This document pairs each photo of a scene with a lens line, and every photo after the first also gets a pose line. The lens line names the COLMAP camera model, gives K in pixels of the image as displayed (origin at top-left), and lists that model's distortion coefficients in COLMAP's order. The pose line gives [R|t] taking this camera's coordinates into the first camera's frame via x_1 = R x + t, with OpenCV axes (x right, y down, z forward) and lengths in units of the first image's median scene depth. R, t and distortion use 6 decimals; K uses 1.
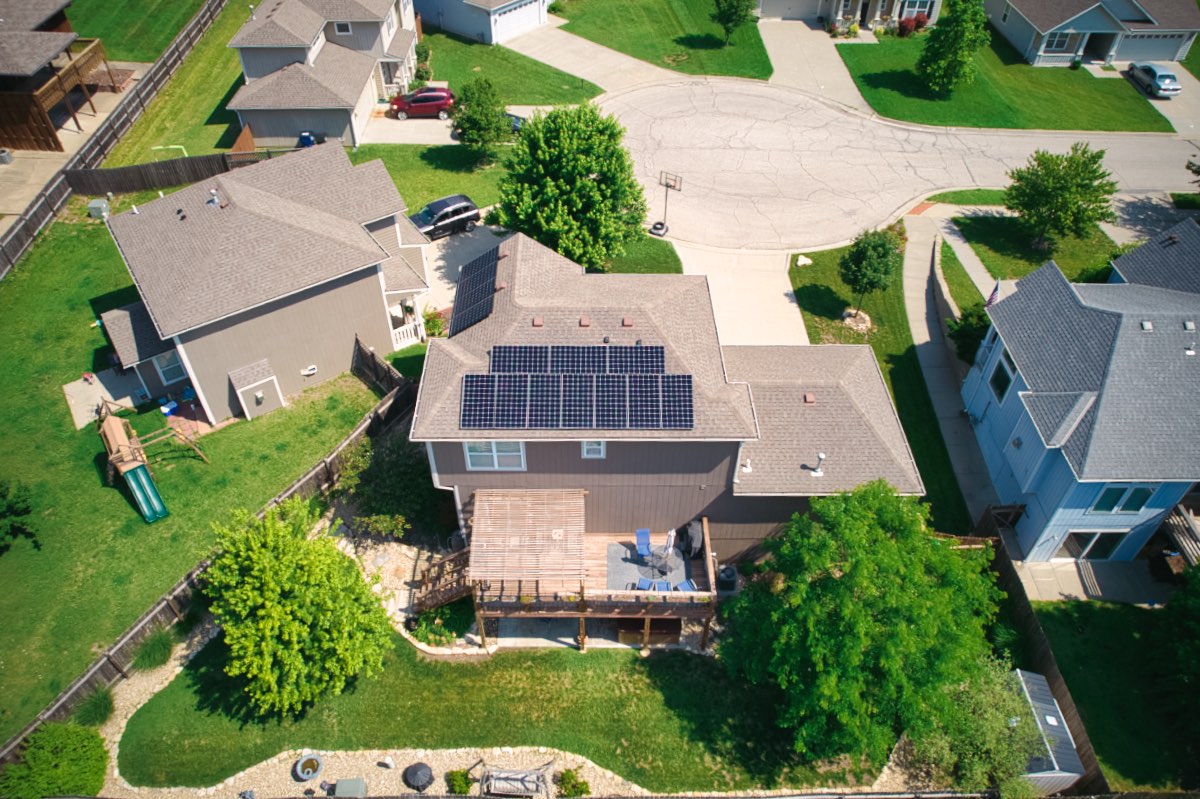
lens RADIAL K [[851.0, 0, 600.0], [0, 851.0, 399.5], [0, 0, 1]] dist [-0.060951, 0.059340]
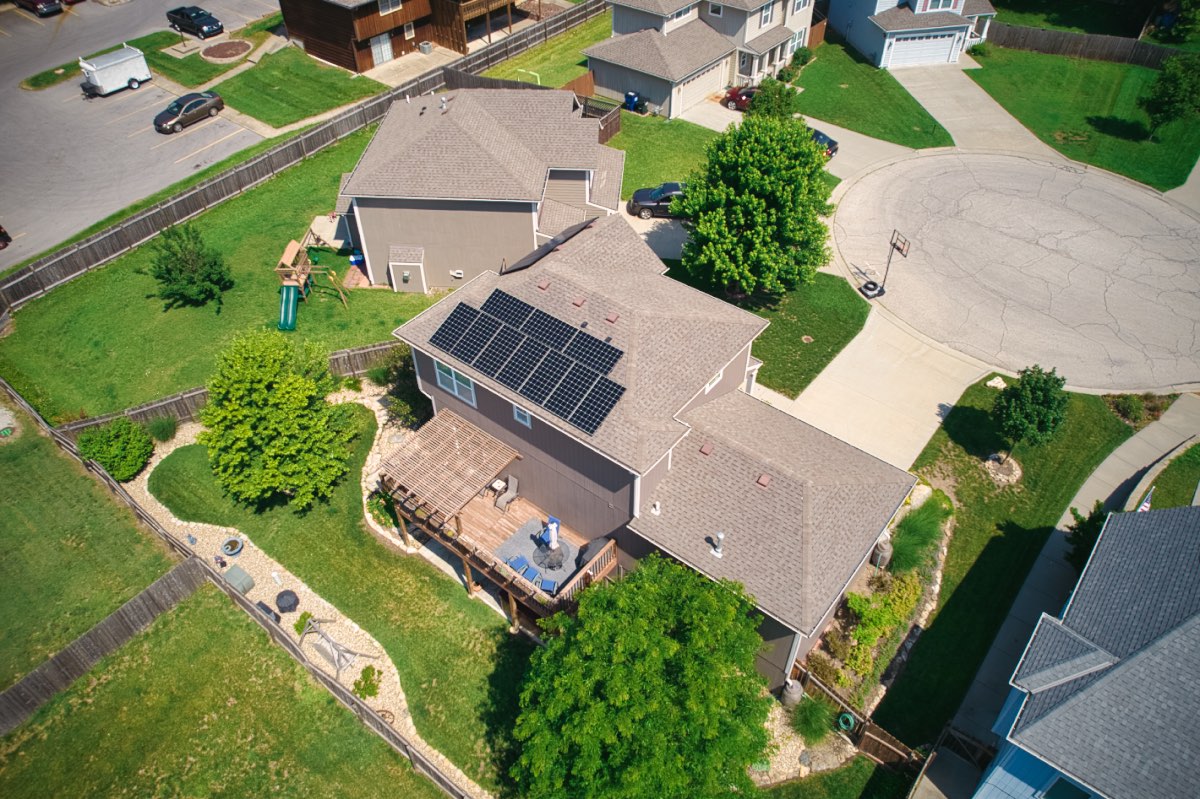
lens RADIAL K [[859.4, 0, 597.3], [0, 859.4, 415.6], [0, 0, 1]] dist [-0.036615, 0.004415]
pose [[0.775444, 0.429631, -0.462714, 0.432177], [-0.429980, 0.895951, 0.111306, -0.075585], [0.462389, 0.112646, 0.879493, 0.104065]]
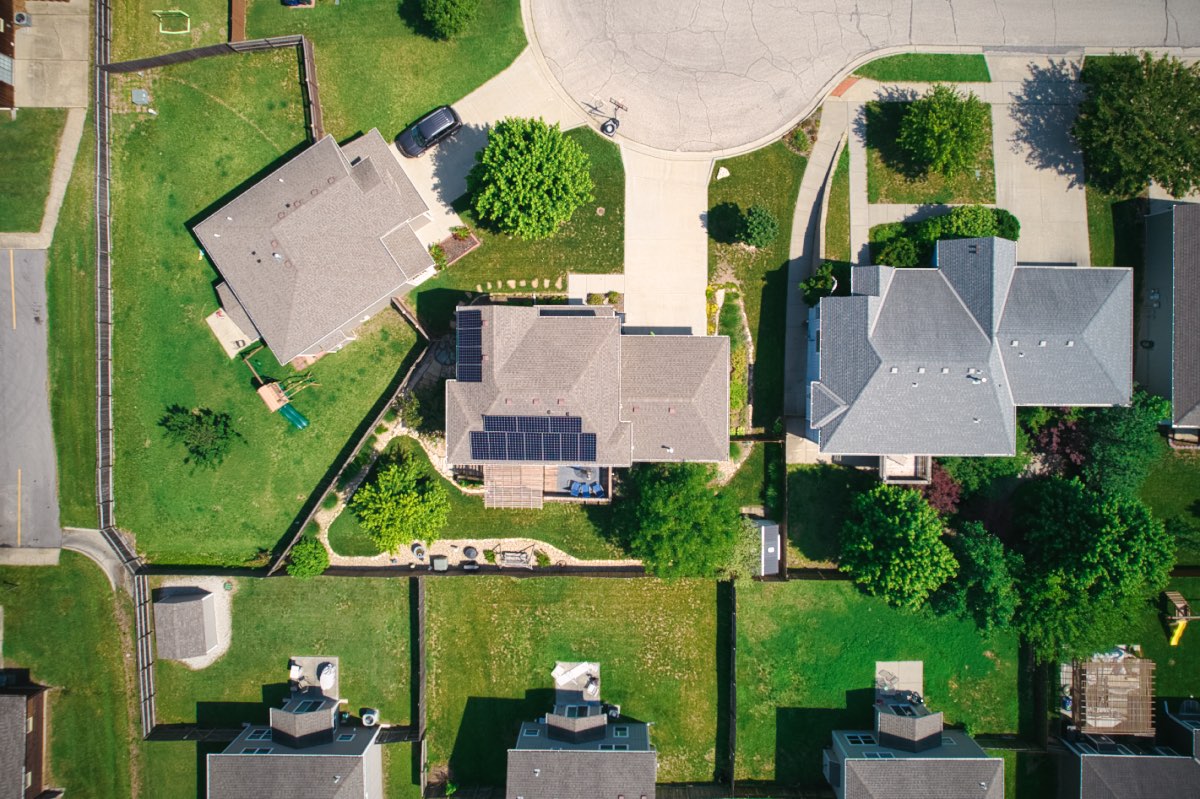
lens RADIAL K [[860.0, 0, 601.7], [0, 860.0, 363.8], [0, 0, 1]] dist [-0.022595, -0.000933]
pose [[0.999333, 0.020442, -0.030256, 0.135366], [0.007897, 0.688005, 0.725663, -1.145730], [0.035651, -0.725418, 0.687385, -0.109276]]
